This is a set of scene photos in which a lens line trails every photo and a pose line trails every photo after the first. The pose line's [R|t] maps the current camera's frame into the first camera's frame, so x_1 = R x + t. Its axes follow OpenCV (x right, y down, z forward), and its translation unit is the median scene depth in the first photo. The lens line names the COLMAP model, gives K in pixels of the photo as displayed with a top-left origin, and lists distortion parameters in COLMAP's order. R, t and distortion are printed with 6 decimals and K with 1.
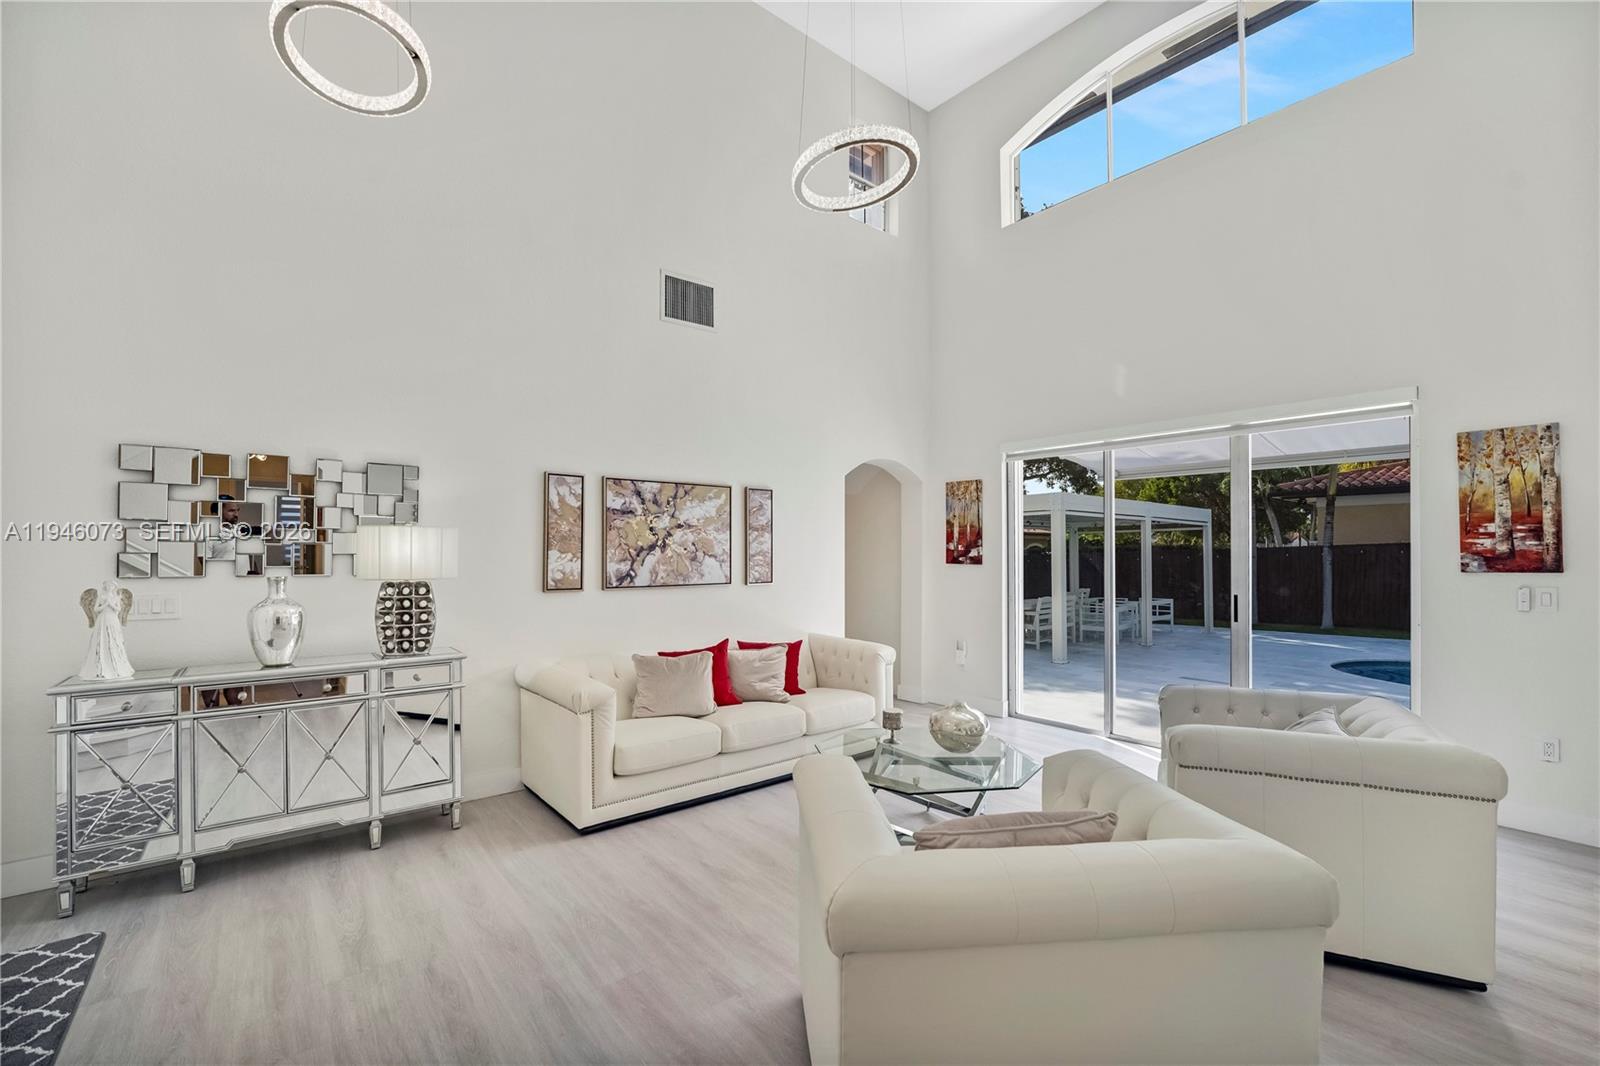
lens RADIAL K [[667.6, 0, 802.3], [0, 667.6, 537.0], [0, 0, 1]] dist [-0.010027, -0.000562]
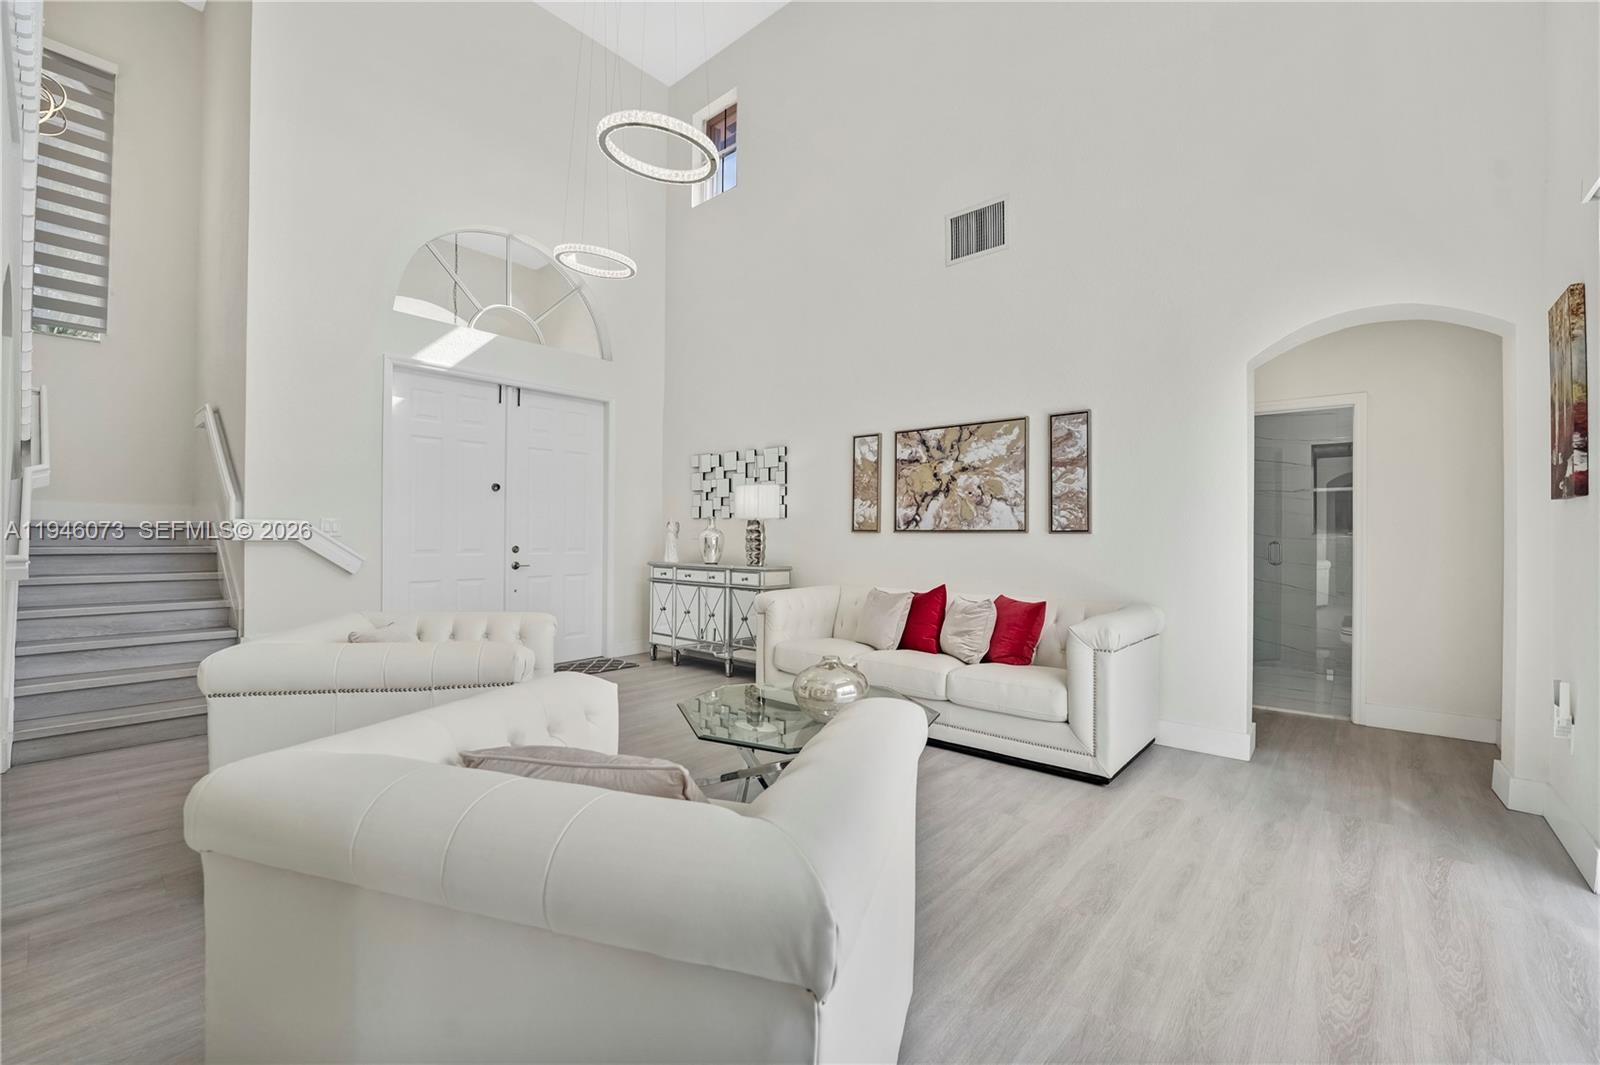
lens RADIAL K [[667.6, 0, 802.3], [0, 667.6, 536.5], [0, 0, 1]] dist [-0.010027, -0.000562]
pose [[0.178809, 0.000708, -0.983884, 0.748222], [0.014046, 0.999896, 0.003272, 0.076701], [0.983784, -0.014405, 0.178781, 0.616830]]
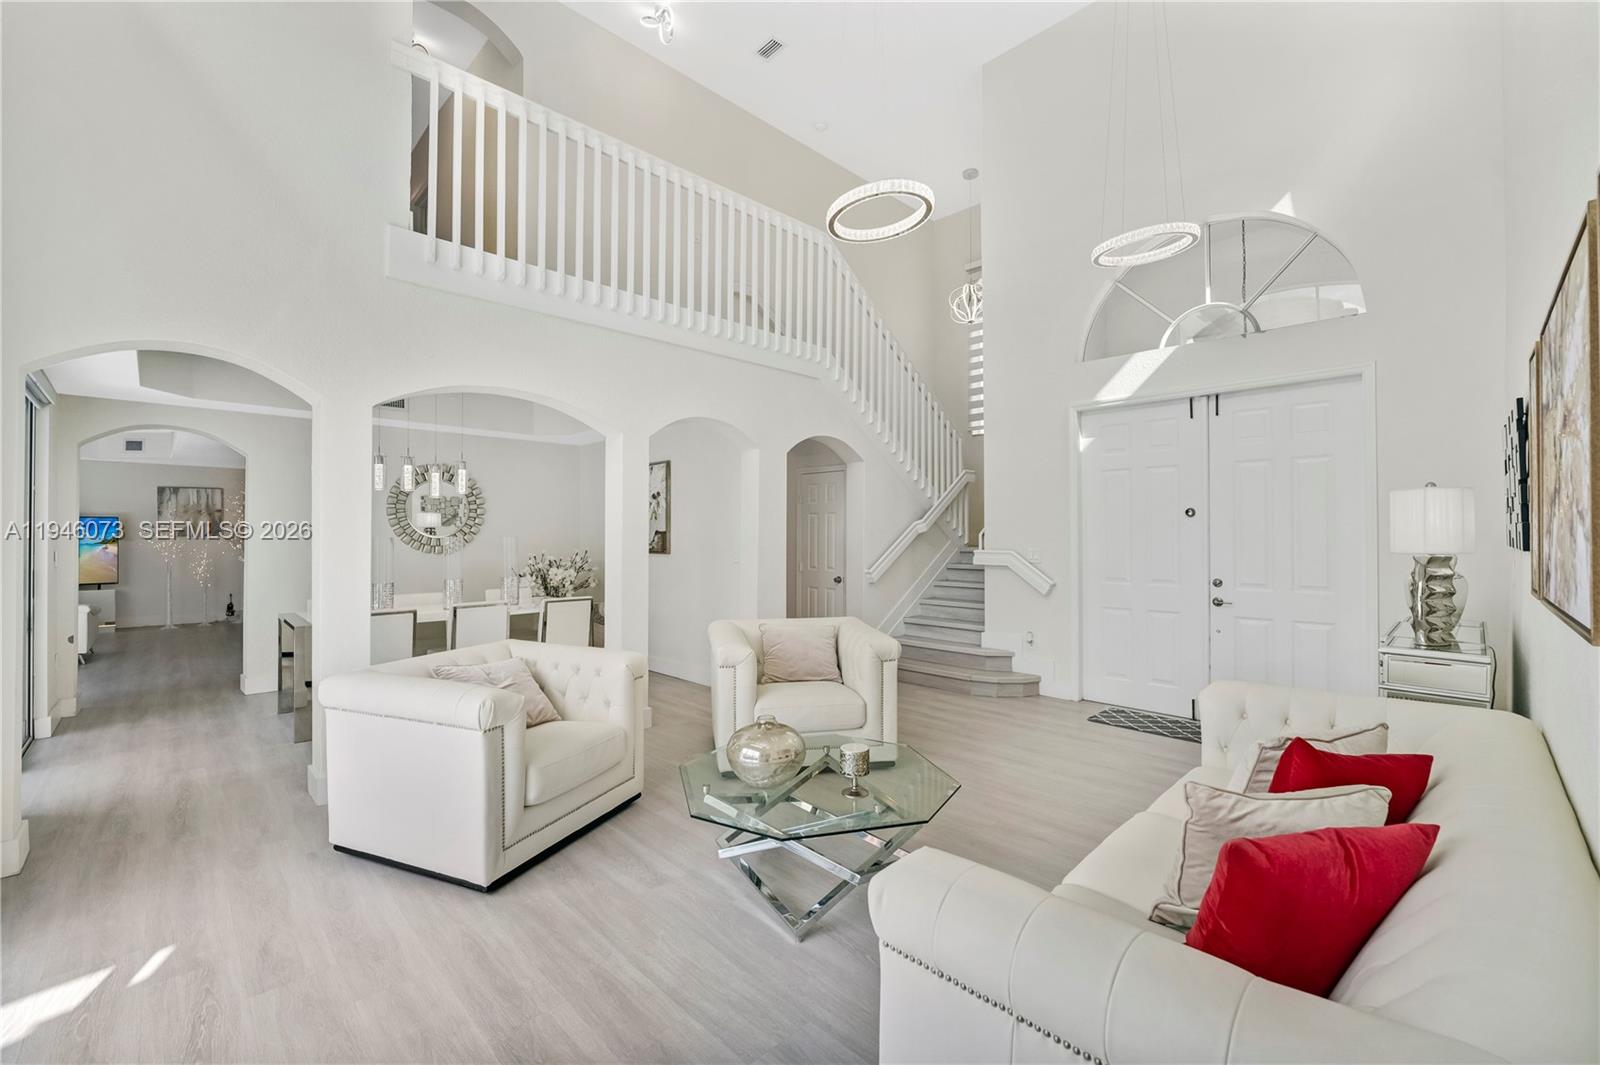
lens RADIAL K [[667.6, 0, 802.3], [0, 667.6, 536.5], [0, 0, 1]] dist [-0.010027, -0.000562]
pose [[-0.995264, -0.004012, -0.097123, 0.200467], [-0.002049, 0.999792, -0.020297, 0.046336], [0.097185, -0.020002, -0.995065, 1.297744]]
